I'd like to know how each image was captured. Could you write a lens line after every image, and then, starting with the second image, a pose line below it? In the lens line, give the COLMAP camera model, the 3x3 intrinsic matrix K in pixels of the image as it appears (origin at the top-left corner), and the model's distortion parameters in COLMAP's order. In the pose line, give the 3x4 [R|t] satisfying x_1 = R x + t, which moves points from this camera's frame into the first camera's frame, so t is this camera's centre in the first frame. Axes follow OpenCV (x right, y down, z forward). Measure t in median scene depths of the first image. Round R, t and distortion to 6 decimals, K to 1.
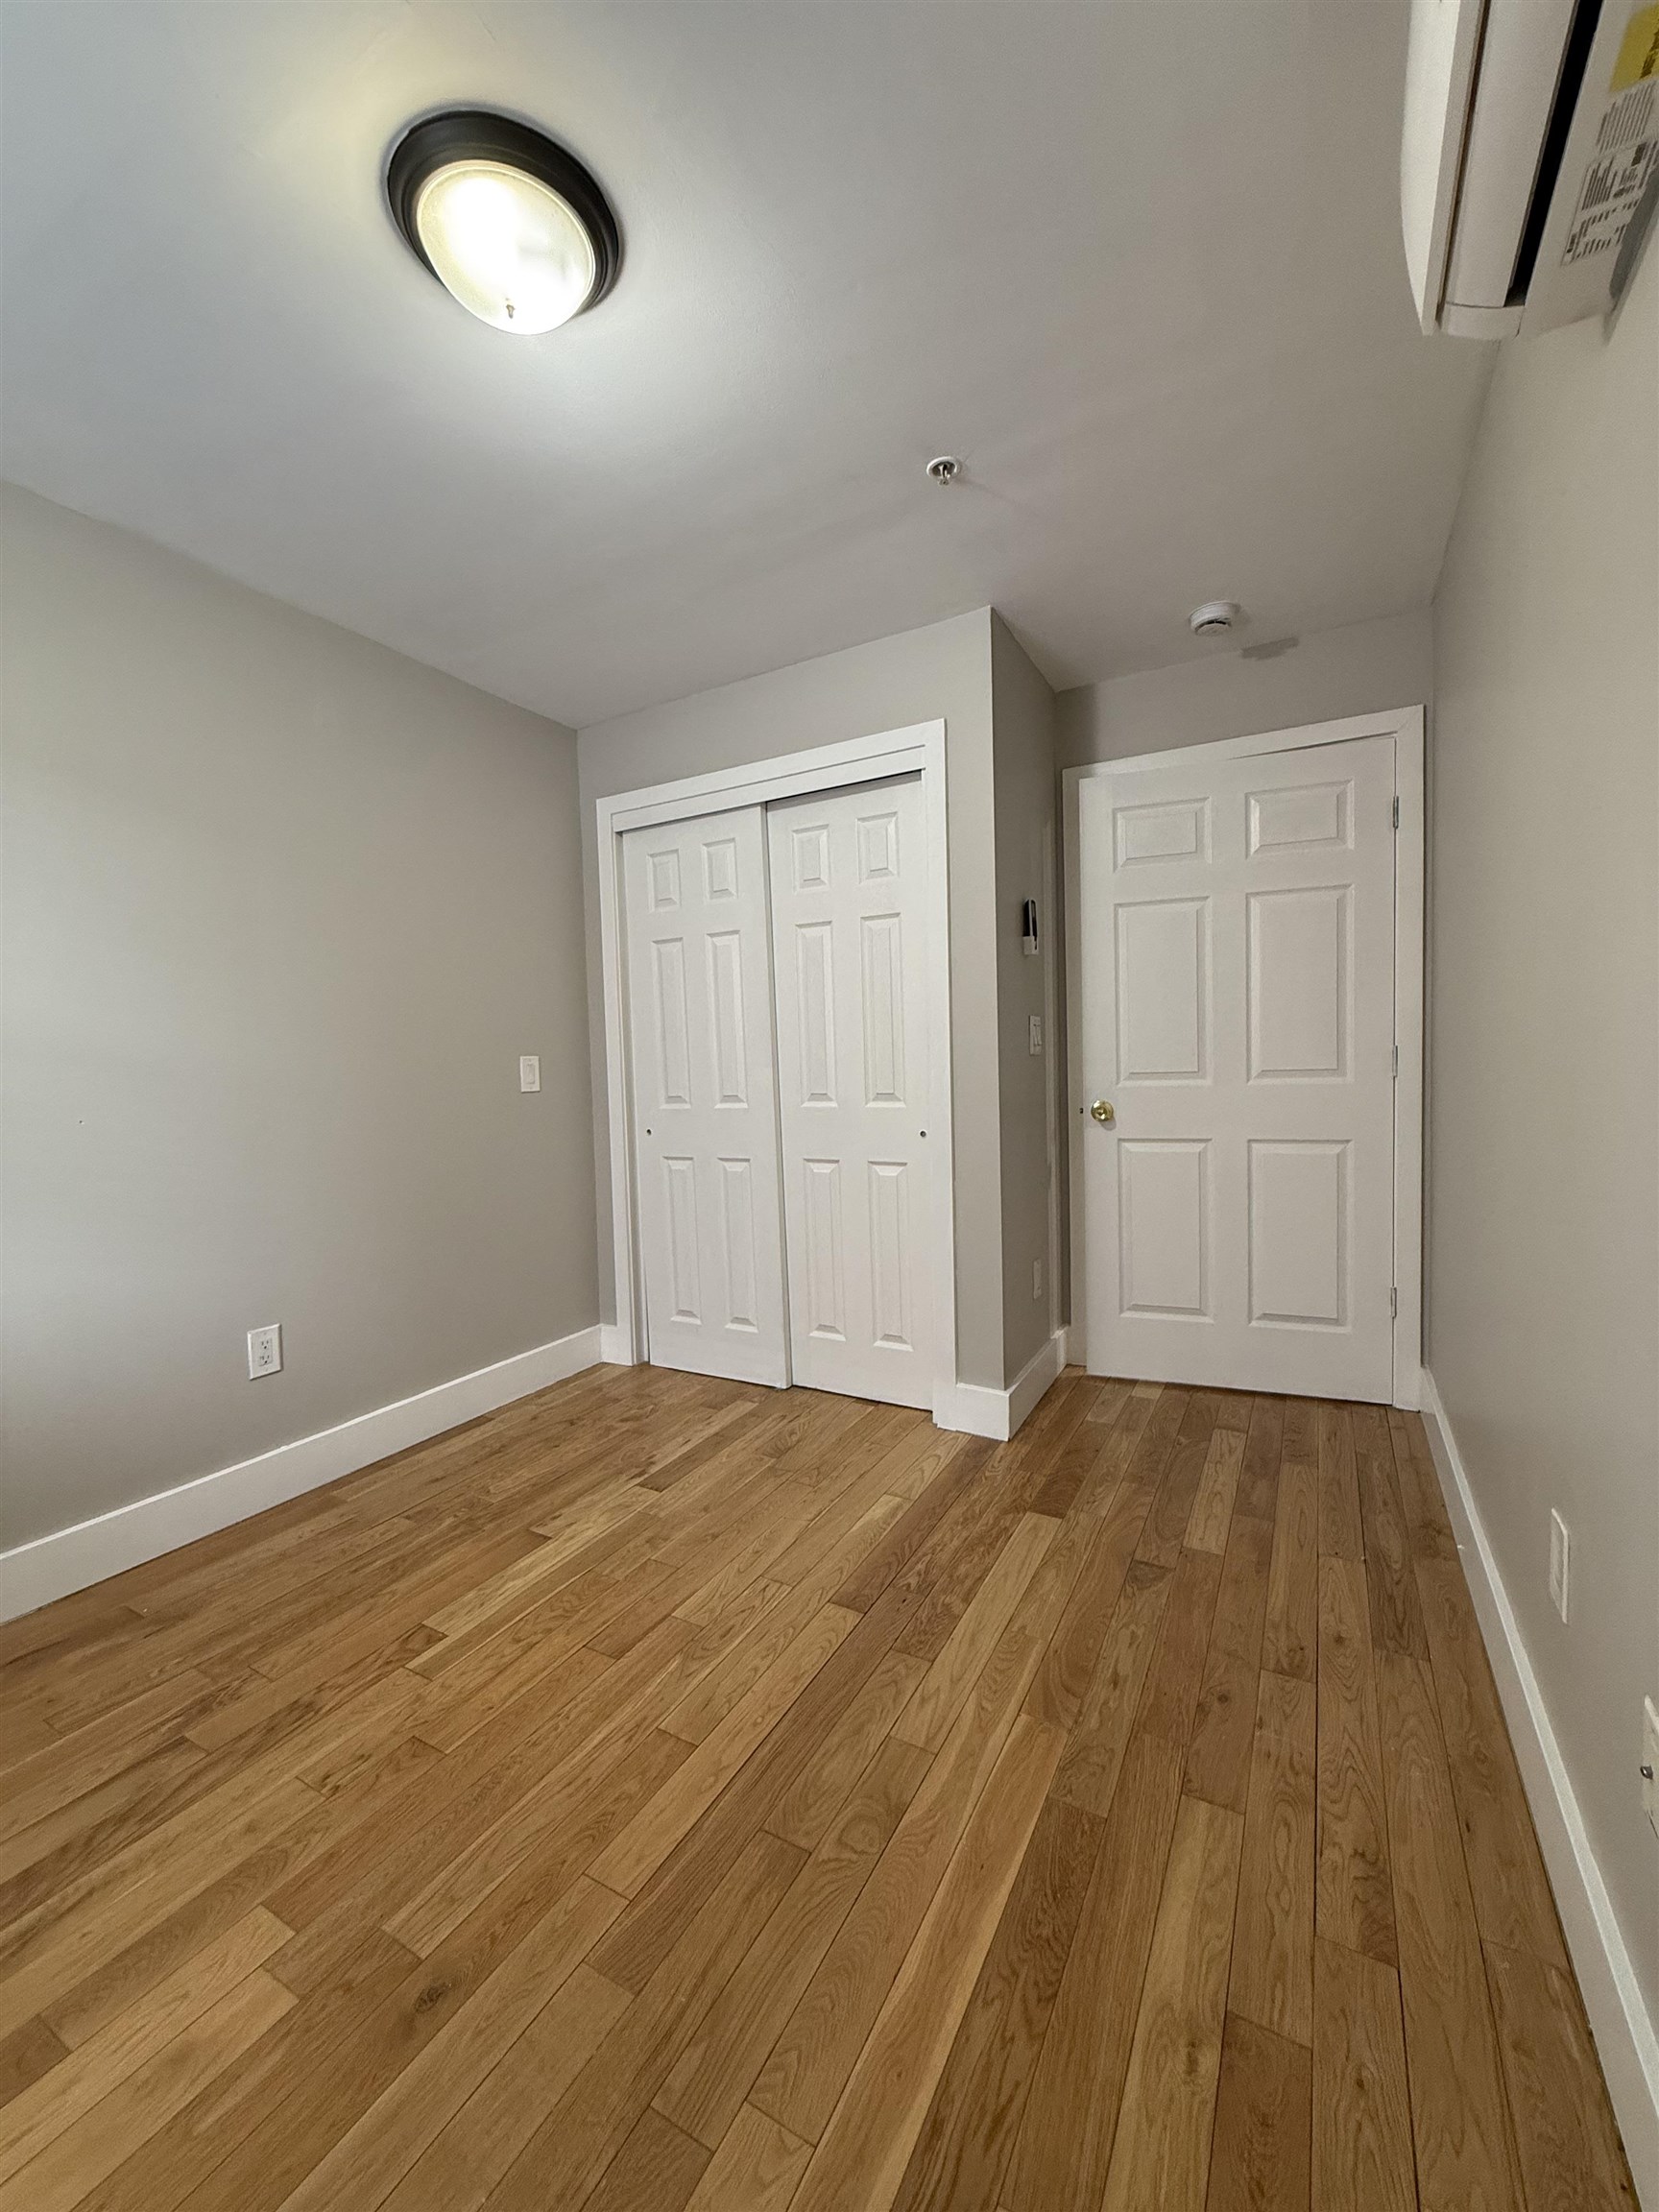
lens RADIAL K [[880.8, 0, 829.5], [0, 880.8, 1106.0], [0, 0, 1]] dist [0.001521, 0.000255]
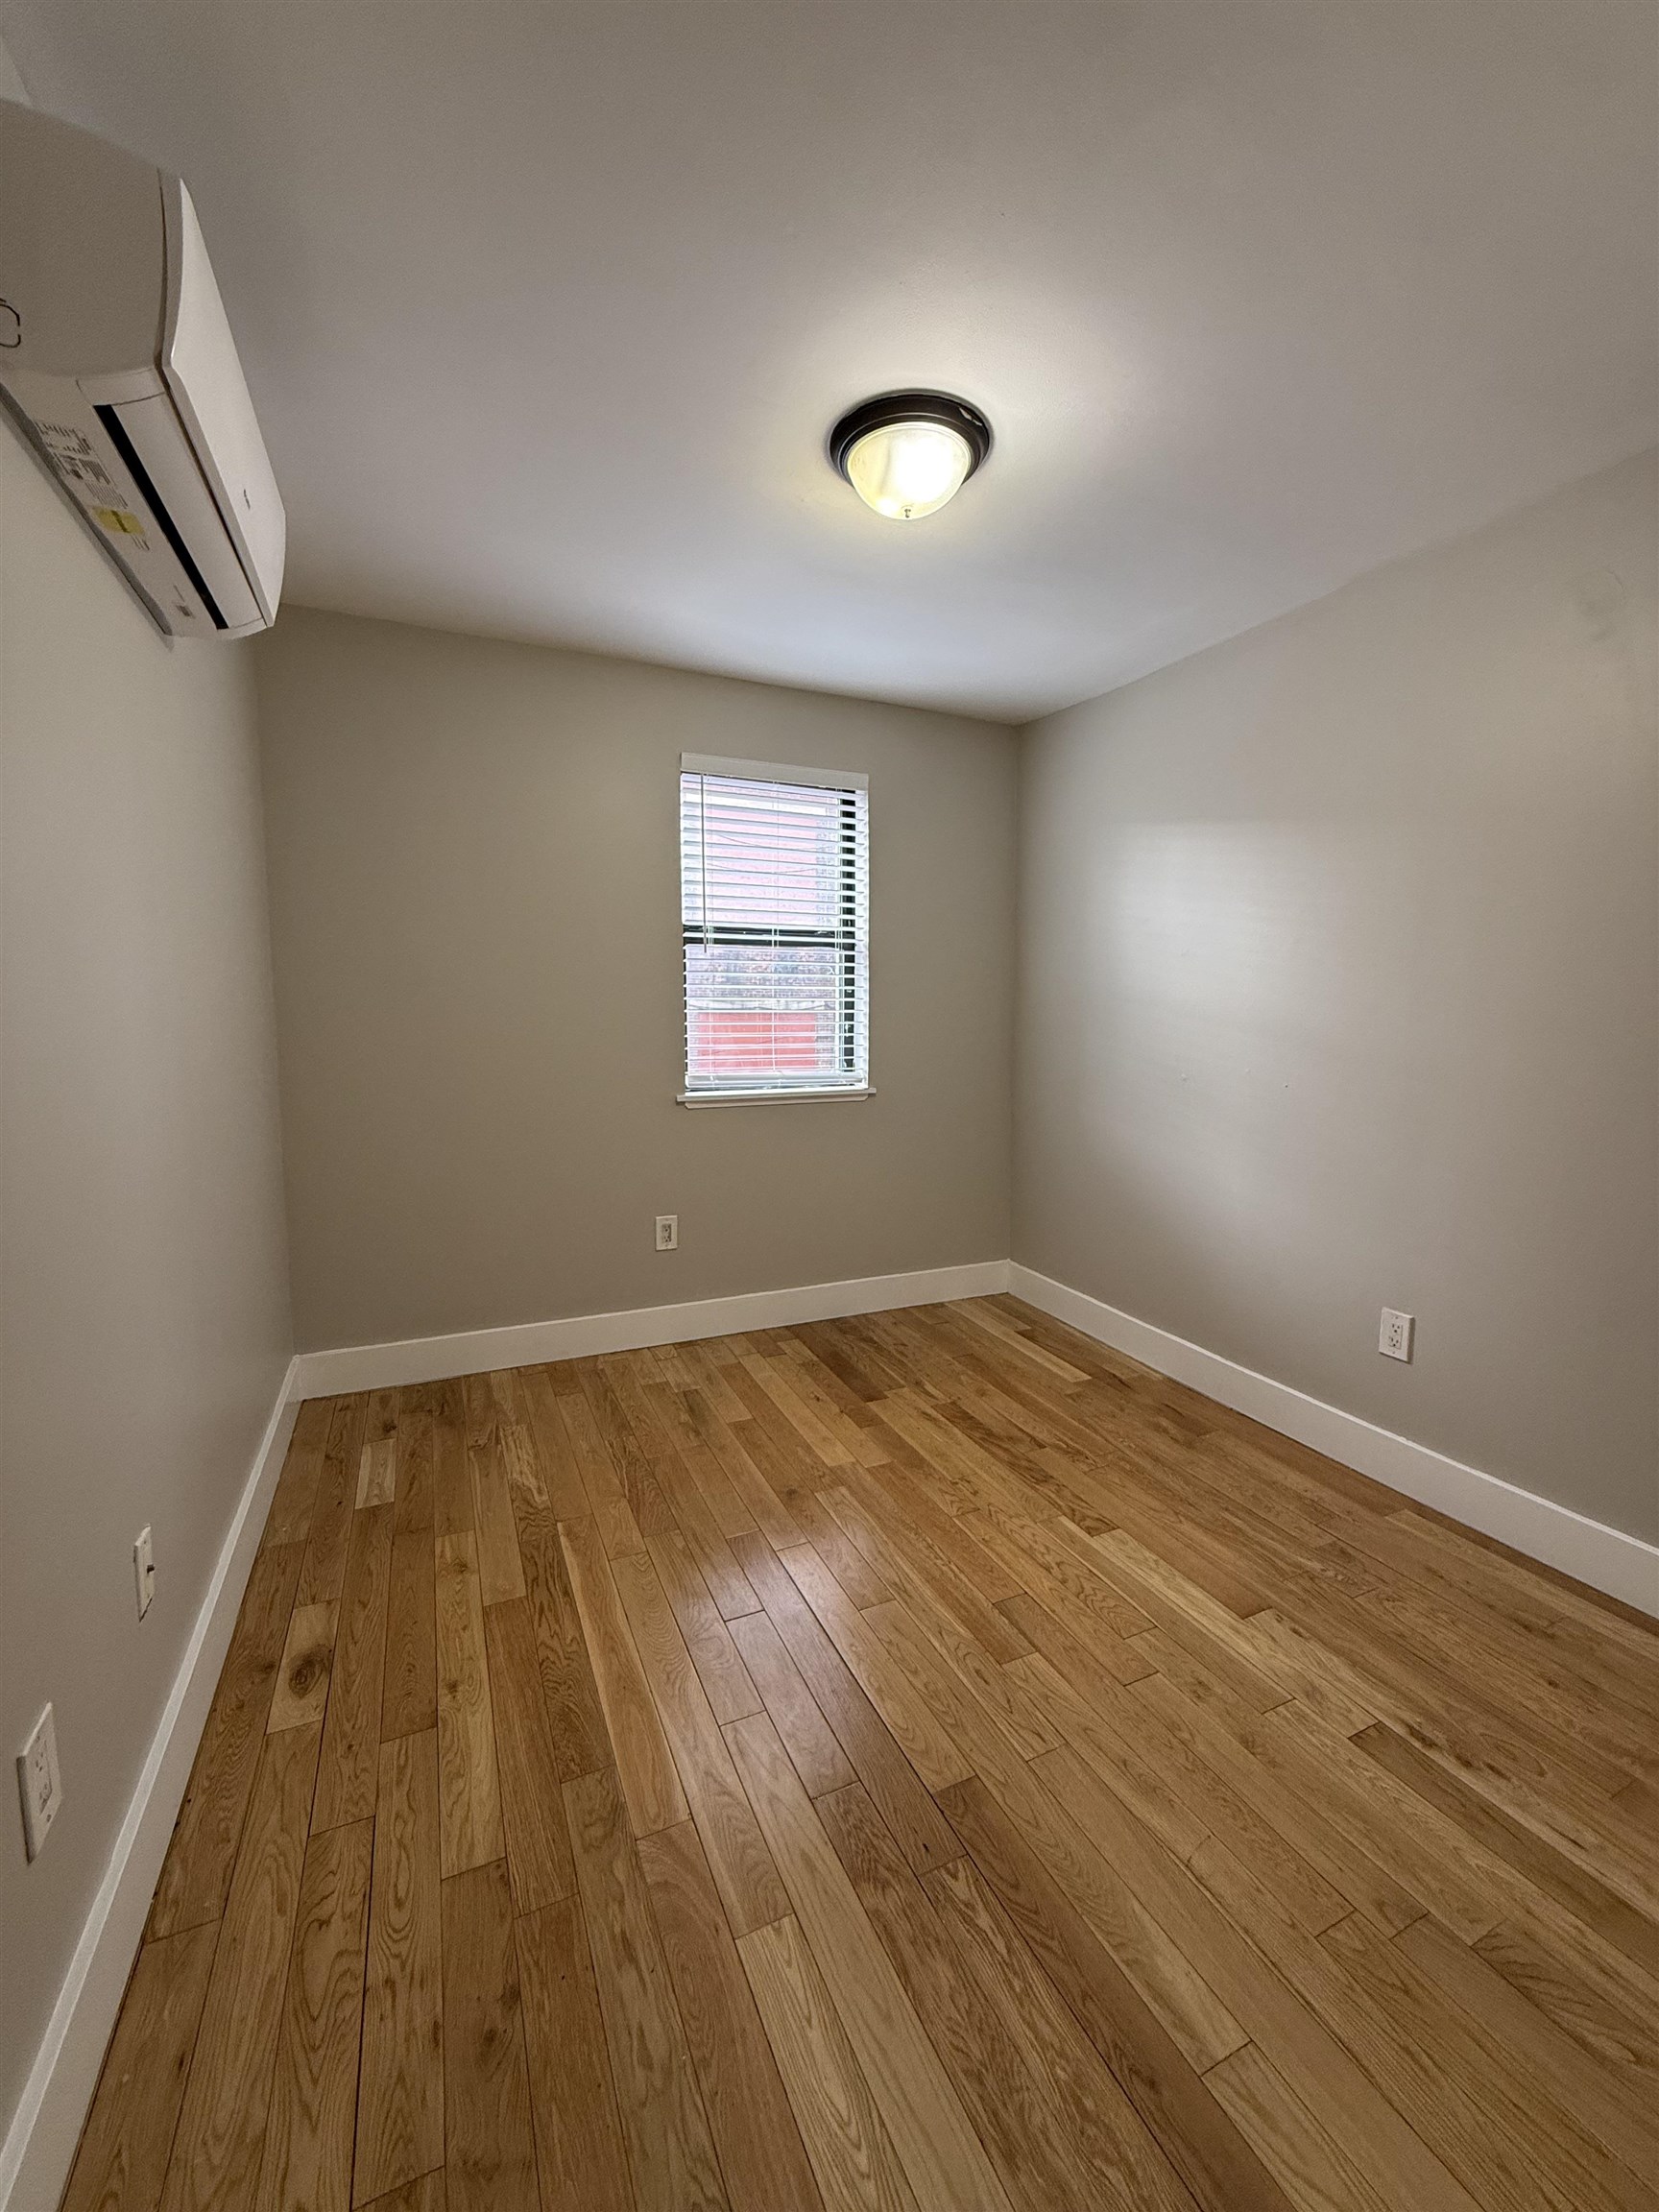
lens RADIAL K [[880.8, 0, 829.5], [0, 880.8, 1106.0], [0, 0, 1]] dist [0.001521, 0.000255]
pose [[-0.590018, 0.109071, -0.799989, 0.647031], [-0.030488, 0.987117, 0.157070, -0.146475], [0.806814, 0.117065, -0.579092, 1.296810]]
